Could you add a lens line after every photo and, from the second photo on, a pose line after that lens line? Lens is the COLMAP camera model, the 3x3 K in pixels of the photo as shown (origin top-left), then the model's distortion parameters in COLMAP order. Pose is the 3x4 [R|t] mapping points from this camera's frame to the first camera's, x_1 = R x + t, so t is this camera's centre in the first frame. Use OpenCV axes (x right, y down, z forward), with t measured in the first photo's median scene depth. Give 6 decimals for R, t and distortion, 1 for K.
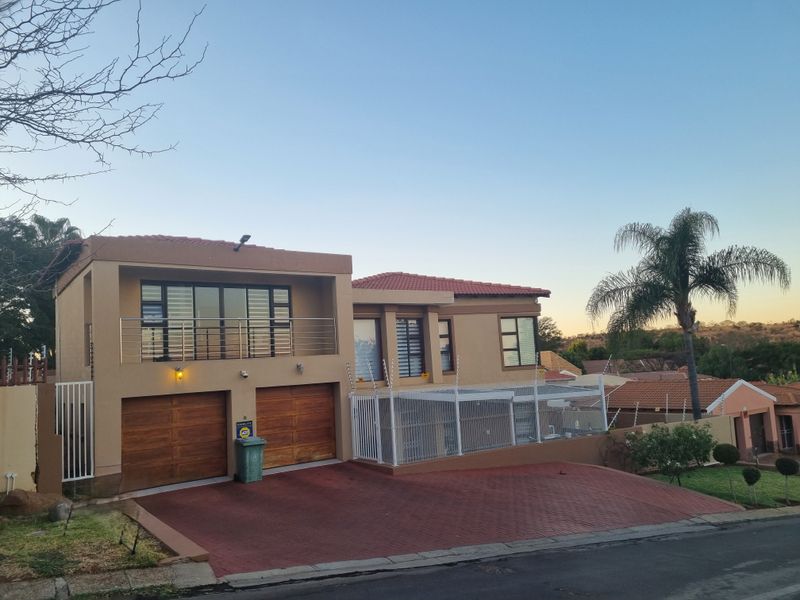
lens RADIAL K [[596.2, 0, 400.0], [0, 596.2, 300.0], [0, 0, 1]] dist [0.062884, -0.062470]
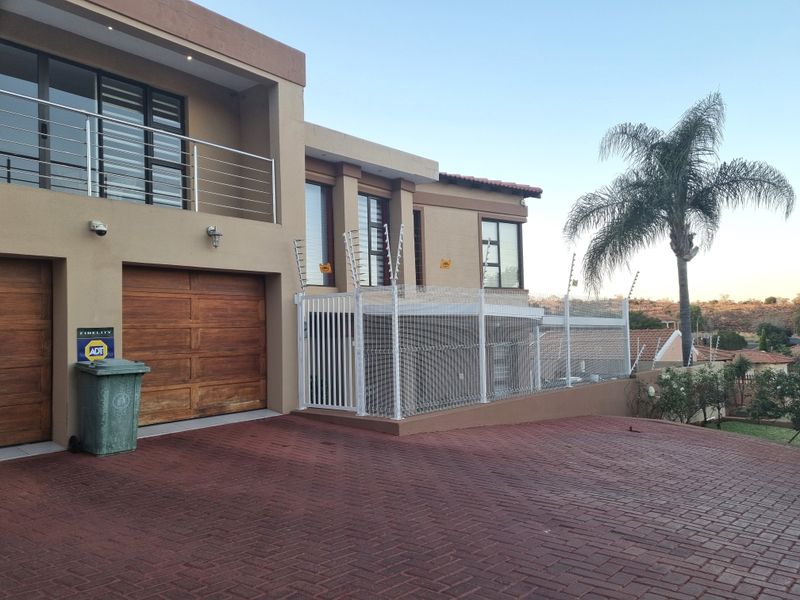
lens RADIAL K [[596.2, 0, 400.0], [0, 596.2, 300.0], [0, 0, 1]] dist [0.062884, -0.062470]
pose [[0.964215, 0.048369, 0.260672, -0.135819], [-0.062440, 0.996990, 0.045969, 0.127557], [-0.257664, -0.060600, 0.964332, 0.426865]]
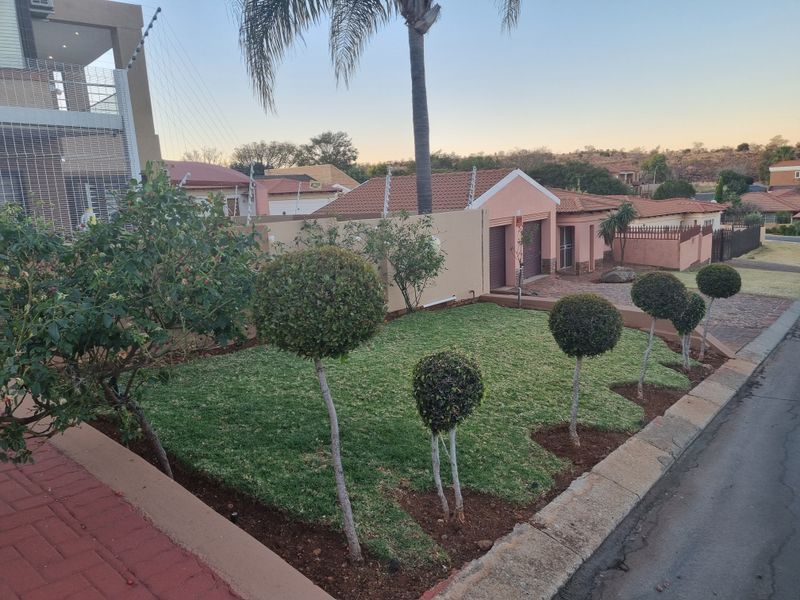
lens RADIAL K [[596.2, 0, 400.0], [0, 596.2, 300.0], [0, 0, 1]] dist [0.062884, -0.062470]
pose [[0.955847, -0.041856, 0.290868, 0.435248], [-0.040177, 0.961896, 0.270446, 0.174482], [-0.291104, -0.270191, 0.917744, 0.708801]]
